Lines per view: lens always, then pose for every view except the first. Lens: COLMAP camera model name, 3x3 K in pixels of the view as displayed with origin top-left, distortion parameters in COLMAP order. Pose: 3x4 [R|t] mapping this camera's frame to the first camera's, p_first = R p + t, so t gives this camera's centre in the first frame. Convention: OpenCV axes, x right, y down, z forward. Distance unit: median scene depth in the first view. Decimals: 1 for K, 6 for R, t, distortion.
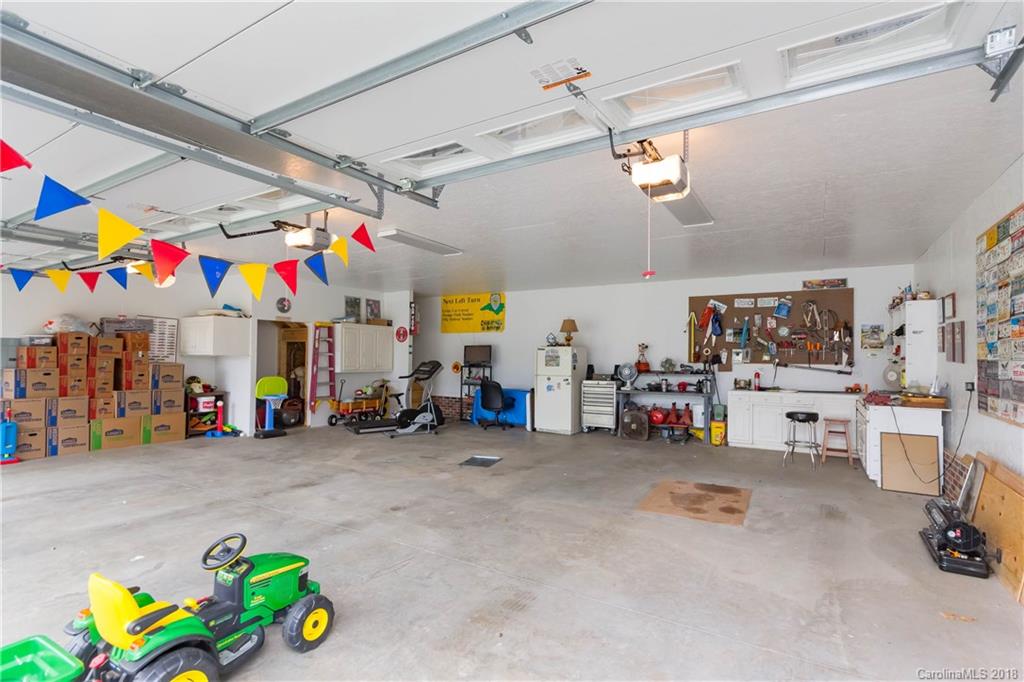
lens RADIAL K [[477.9, 0, 515.7], [0, 477.9, 345.7], [0, 0, 1]] dist [0.003215, -0.002997]
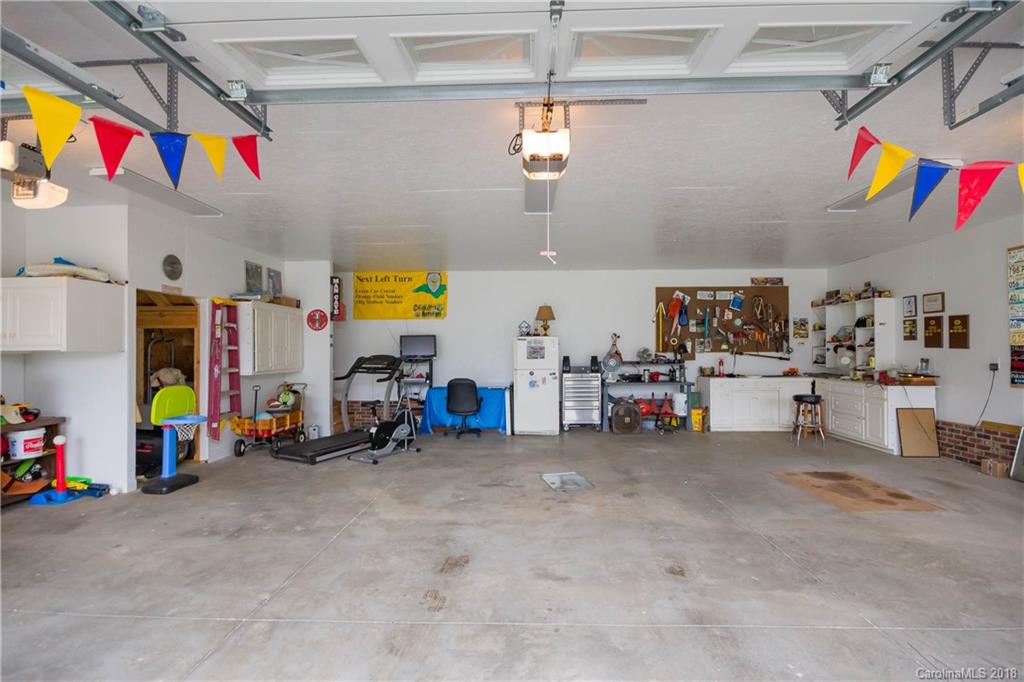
lens RADIAL K [[477.9, 0, 511.6], [0, 477.9, 339.7], [0, 0, 1]] dist [0.003215, -0.002997]
pose [[0.880316, -0.002235, 0.474383, -0.415523], [0.000072, 0.999990, 0.004579, 0.004408], [-0.474389, -0.003996, 0.880307, 0.274668]]
